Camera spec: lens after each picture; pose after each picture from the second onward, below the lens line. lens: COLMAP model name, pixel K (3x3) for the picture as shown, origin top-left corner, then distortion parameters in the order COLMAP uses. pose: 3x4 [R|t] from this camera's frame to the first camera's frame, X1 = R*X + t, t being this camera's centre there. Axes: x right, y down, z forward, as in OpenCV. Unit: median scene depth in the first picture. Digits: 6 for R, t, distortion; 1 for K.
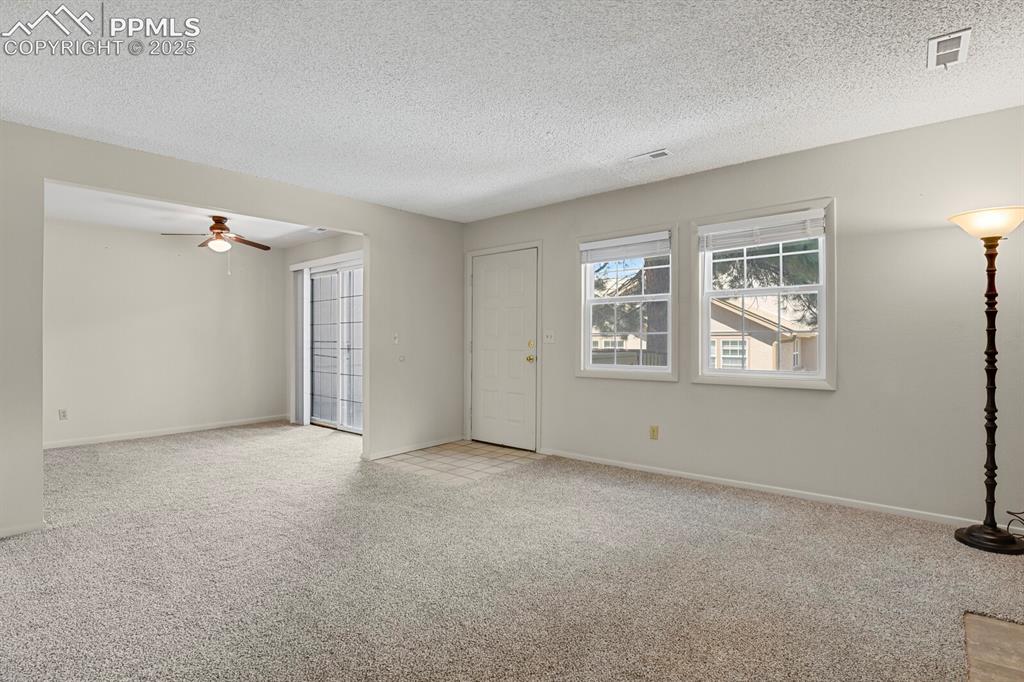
lens RADIAL K [[502.2, 0, 520.2], [0, 502.2, 339.2], [0, 0, 1]] dist [-0.010524, -0.011294]
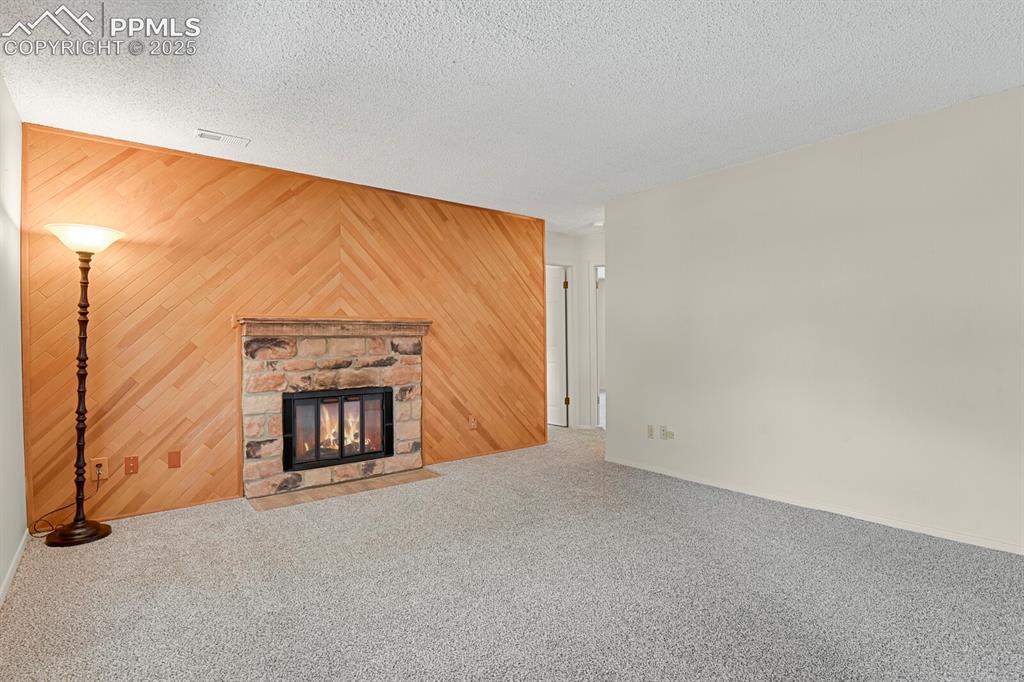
lens RADIAL K [[502.2, 0, 520.2], [0, 502.2, 339.2], [0, 0, 1]] dist [-0.010524, -0.011294]
pose [[-0.981605, 0.007700, 0.190768, -0.195221], [0.007106, 0.999968, -0.003797, -0.003928], [-0.190791, -0.002372, -0.981628, 1.875158]]
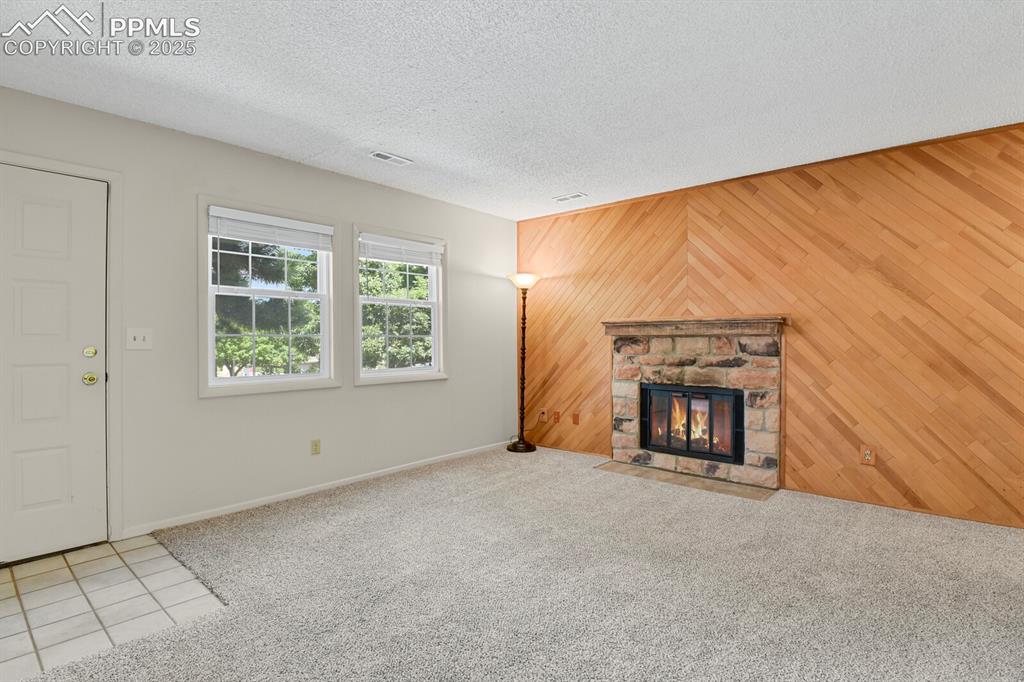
lens RADIAL K [[502.2, 0, 520.2], [0, 502.2, 339.2], [0, 0, 1]] dist [-0.010524, -0.011294]
pose [[0.005742, -0.001051, 0.999983, -0.990143], [-0.001412, 0.999998, 0.001059, -0.011580], [-0.999983, -0.001418, 0.005740, 0.995975]]
